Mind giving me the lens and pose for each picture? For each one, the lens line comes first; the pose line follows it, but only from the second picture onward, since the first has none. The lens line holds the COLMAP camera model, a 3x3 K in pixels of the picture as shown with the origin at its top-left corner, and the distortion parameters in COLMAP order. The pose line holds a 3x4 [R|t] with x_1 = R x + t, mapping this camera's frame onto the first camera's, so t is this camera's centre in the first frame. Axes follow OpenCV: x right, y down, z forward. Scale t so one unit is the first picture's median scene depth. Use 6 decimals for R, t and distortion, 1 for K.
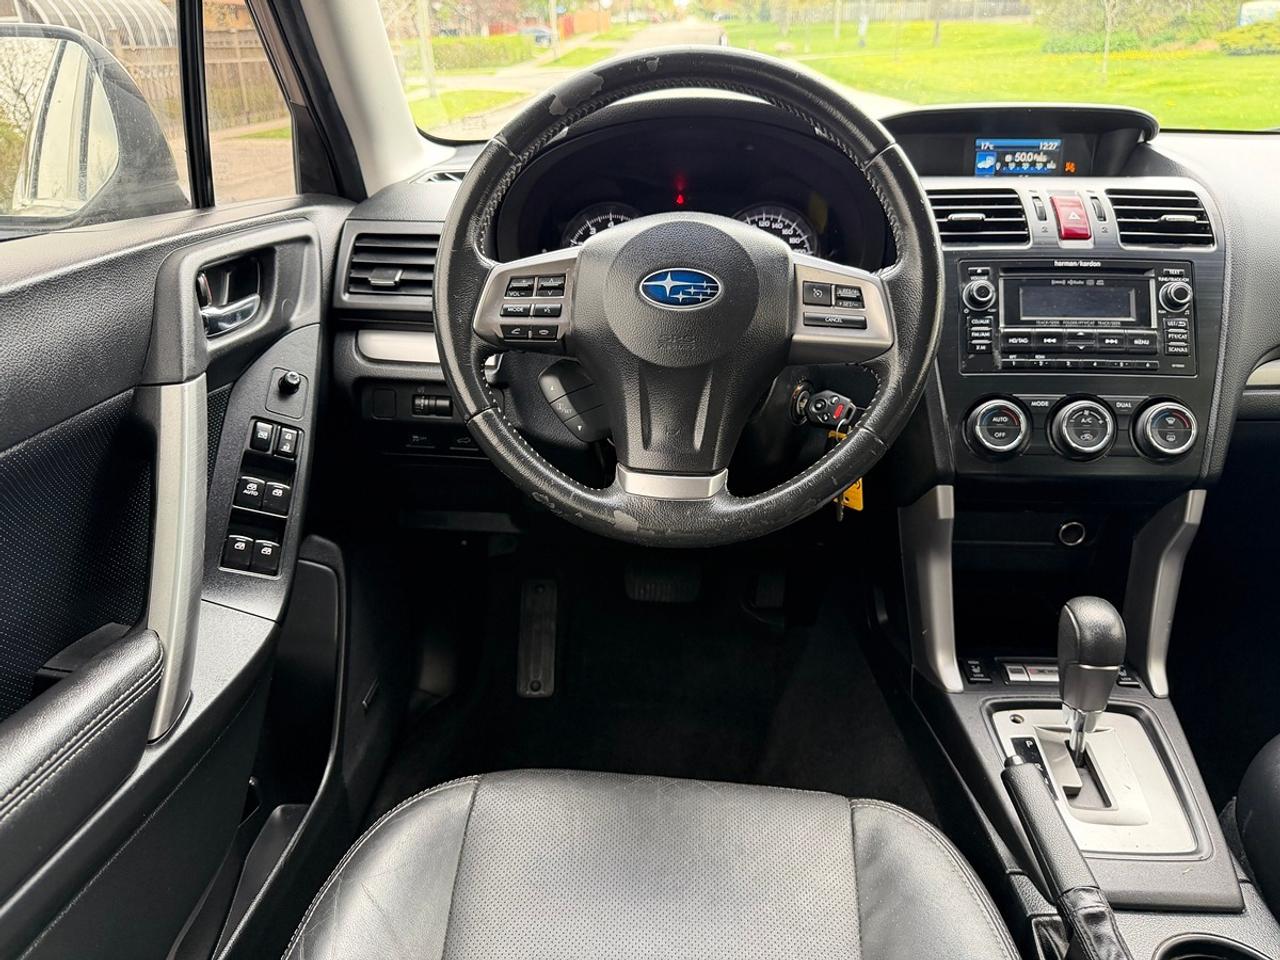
lens RADIAL K [[924.5, 0, 639.4], [0, 924.5, 485.9], [0, 0, 1]] dist [0.000308, -0.011924]
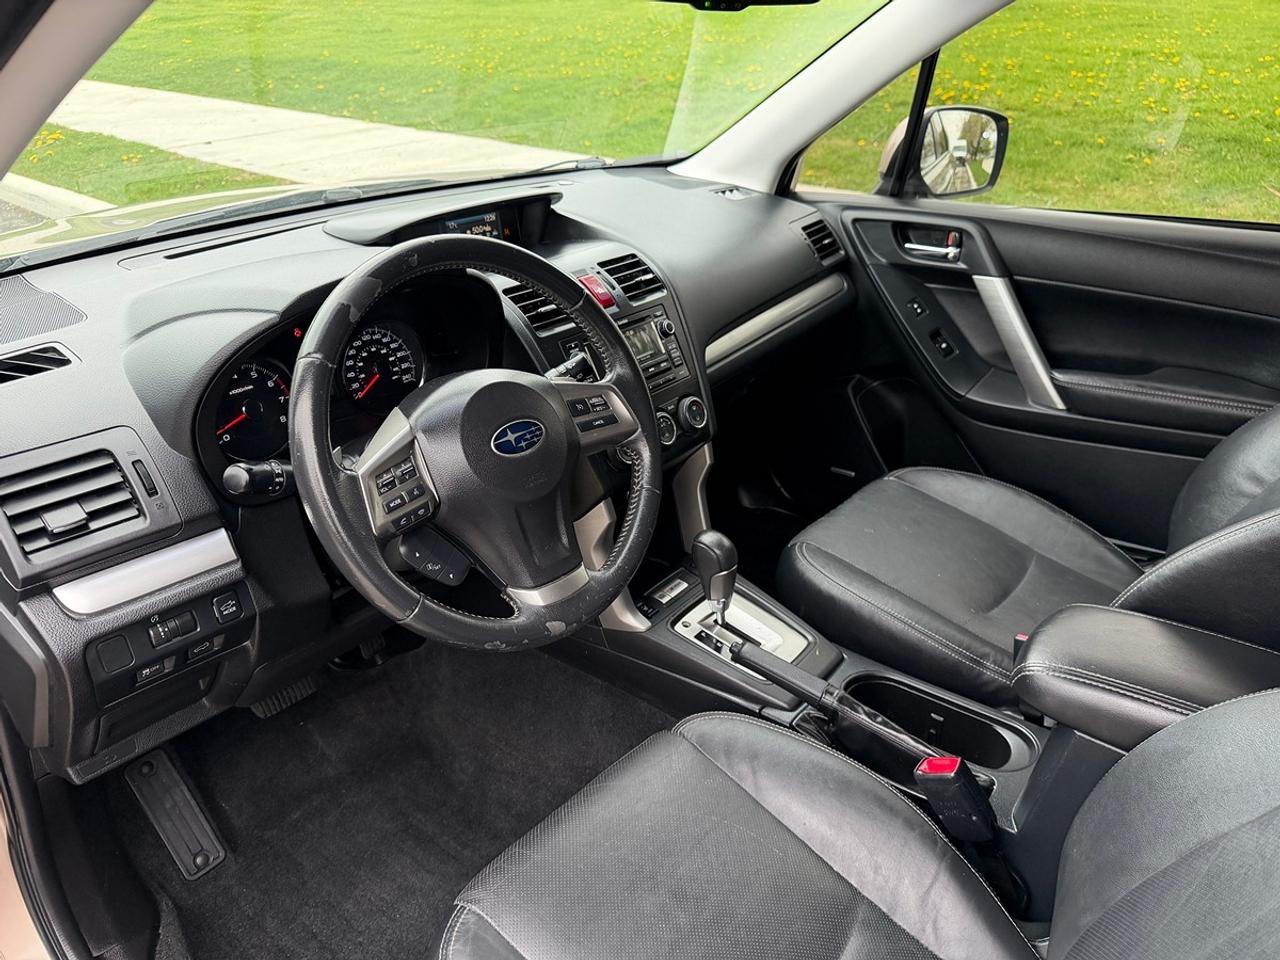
lens RADIAL K [[908.1, 0, 640.0], [0, 908.1, 480.0], [0, 0, 1]] dist [0.008145, -0.007875]
pose [[0.578628, -0.361140, 0.731278, -0.640935], [0.311514, 0.926505, 0.211065, -0.305071], [-0.753756, 0.105675, 0.648602, 0.078985]]
